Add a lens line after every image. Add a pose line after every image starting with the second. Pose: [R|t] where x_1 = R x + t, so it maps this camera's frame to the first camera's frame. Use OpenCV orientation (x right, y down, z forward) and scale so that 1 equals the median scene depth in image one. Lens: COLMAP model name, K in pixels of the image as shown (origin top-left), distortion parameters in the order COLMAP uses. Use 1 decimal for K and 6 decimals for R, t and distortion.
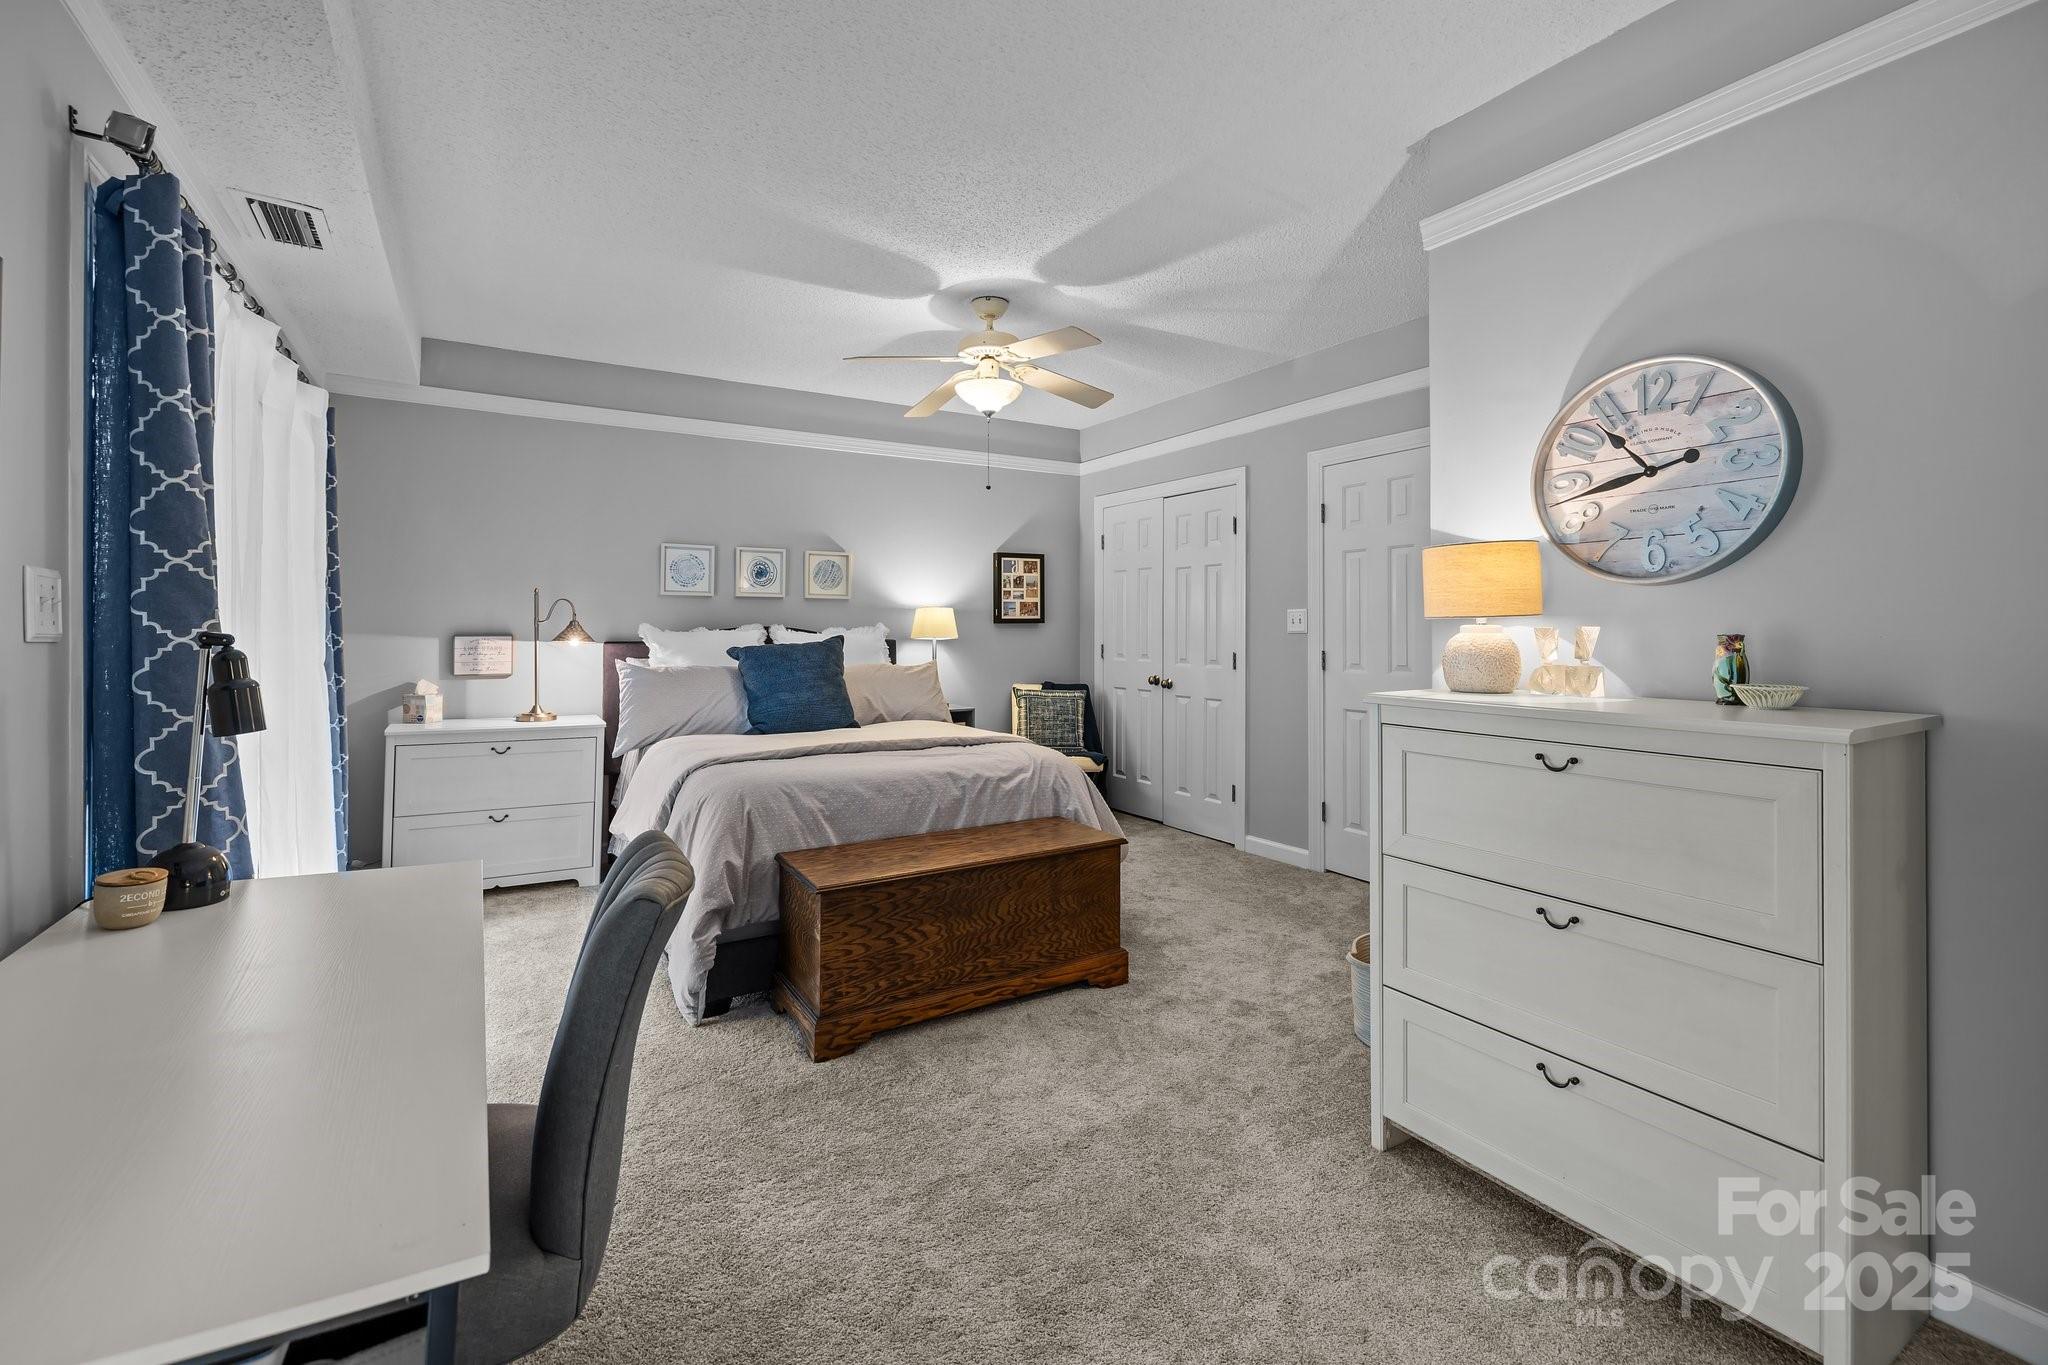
lens RADIAL K [[876.6, 0, 1014.7], [0, 876.6, 623.8], [0, 0, 1]] dist [0.000214, 0.000051]
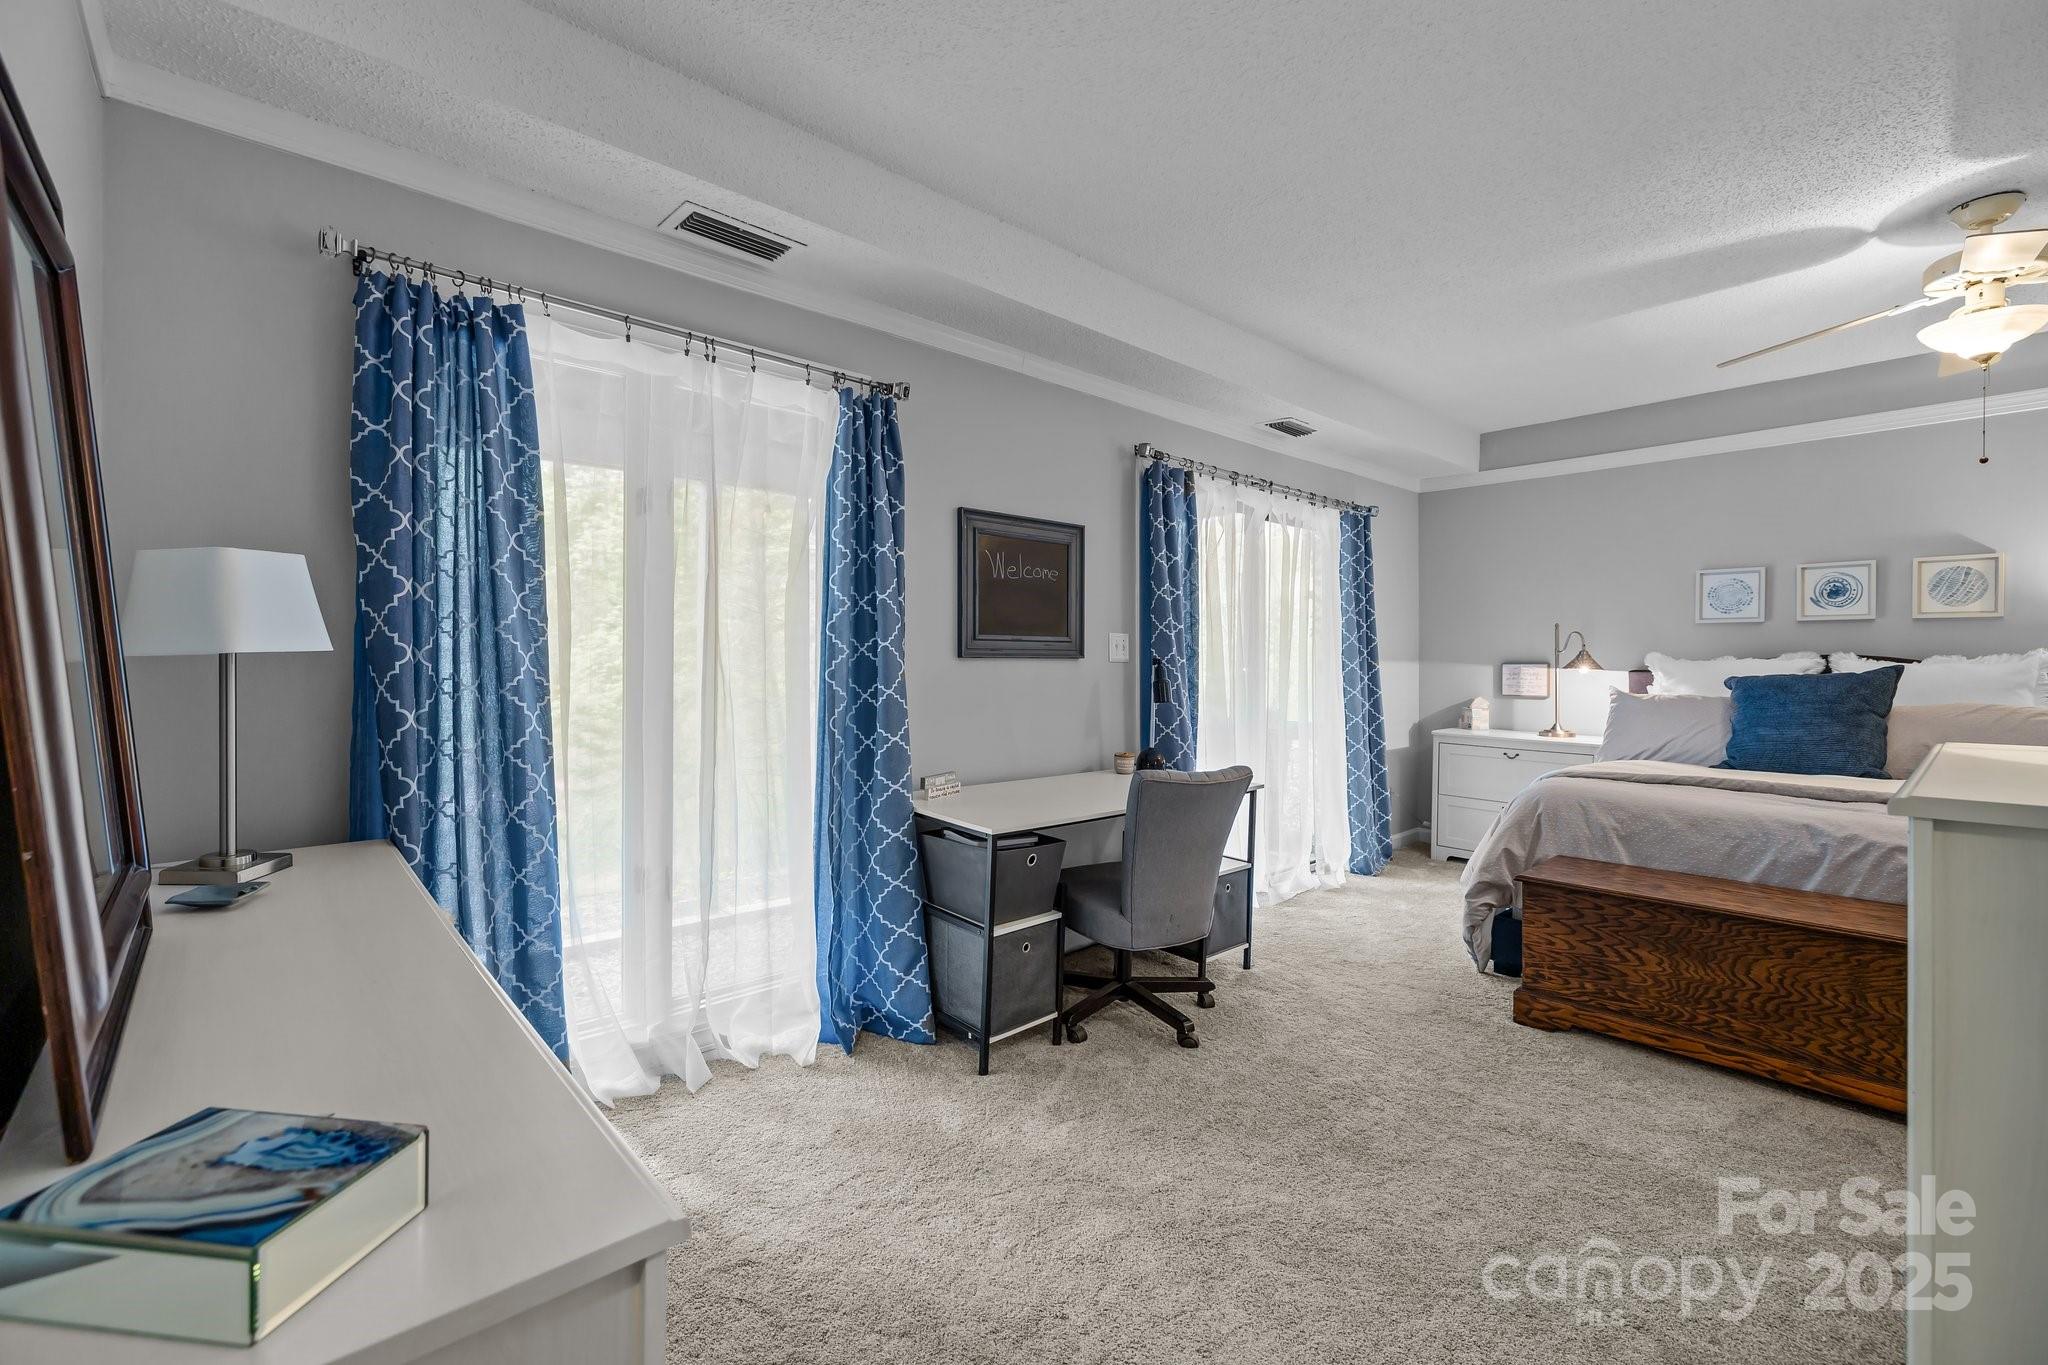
lens RADIAL K [[876.2, 0, 1012.3], [0, 876.2, 658.6], [0, 0, 1]] dist [0.000272, -0.000137]
pose [[0.191585, -0.003272, -0.981471, 0.604670], [0.005964, 0.999980, -0.002170, 0.006046], [0.981458, -0.005438, 0.191601, 0.082523]]
